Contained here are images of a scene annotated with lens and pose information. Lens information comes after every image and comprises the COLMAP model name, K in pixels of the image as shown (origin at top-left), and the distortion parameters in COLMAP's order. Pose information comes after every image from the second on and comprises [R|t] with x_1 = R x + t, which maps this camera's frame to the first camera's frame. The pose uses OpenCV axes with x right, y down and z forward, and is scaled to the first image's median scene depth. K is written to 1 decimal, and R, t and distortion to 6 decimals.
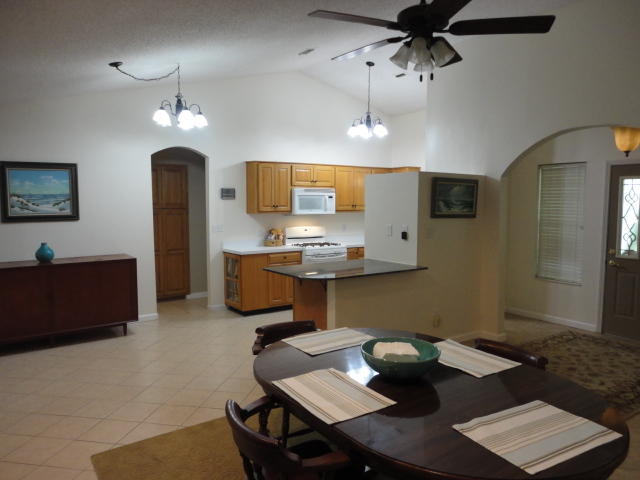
lens RADIAL K [[469.4, 0, 322.0], [0, 469.4, 240.1], [0, 0, 1]] dist [0.001181, -0.001310]
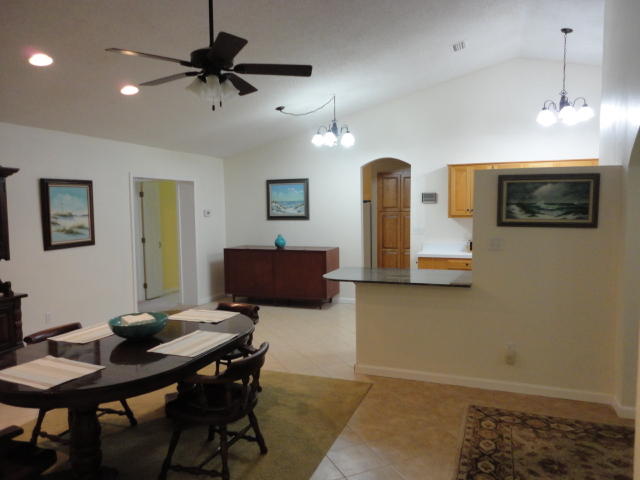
lens RADIAL K [[469.4, 0, 324.9], [0, 469.4, 240.5], [0, 0, 1]] dist [0.001181, -0.001310]
pose [[0.570901, 0.058096, -0.818961, 0.638305], [-0.060818, 0.997745, 0.028382, -0.024059], [0.818764, 0.033604, 0.573147, 0.265676]]
